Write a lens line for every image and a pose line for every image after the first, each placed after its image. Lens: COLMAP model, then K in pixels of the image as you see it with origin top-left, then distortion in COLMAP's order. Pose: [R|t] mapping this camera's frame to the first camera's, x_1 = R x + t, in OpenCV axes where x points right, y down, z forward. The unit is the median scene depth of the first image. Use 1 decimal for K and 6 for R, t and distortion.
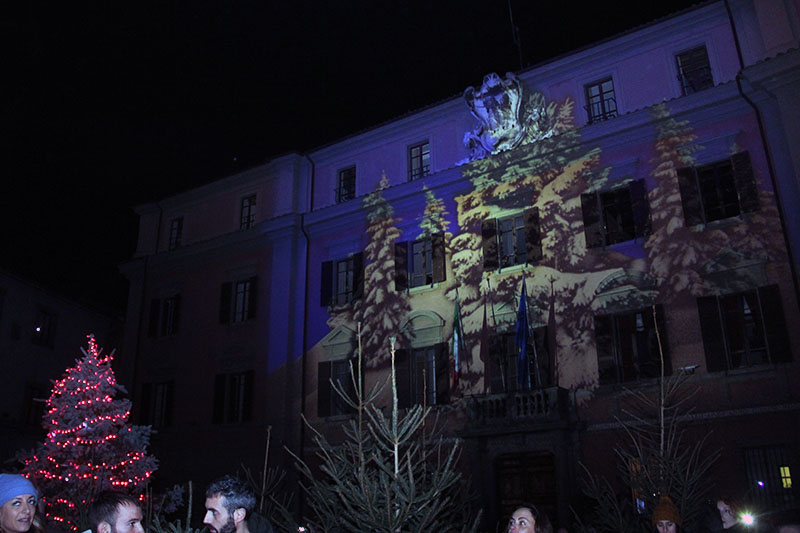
lens RADIAL K [[658.6, 0, 400.0], [0, 658.6, 266.5], [0, 0, 1]] dist [-0.184290, 0.148021]
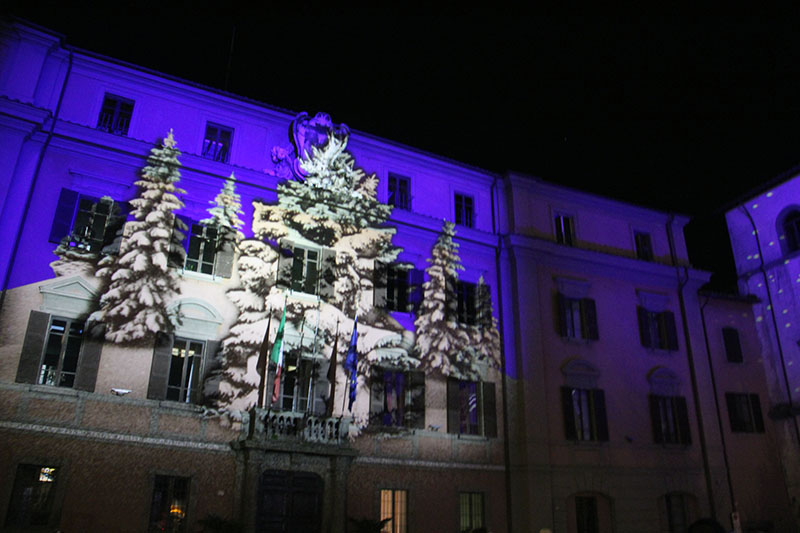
lens RADIAL K [[658.6, 0, 400.0], [0, 658.6, 266.5], [0, 0, 1]] dist [-0.184290, 0.148021]
pose [[0.465552, 0.378703, 0.799904, -0.594013], [-0.312340, 0.915973, -0.251869, 0.170107], [-0.828073, -0.132584, 0.544716, 0.304333]]
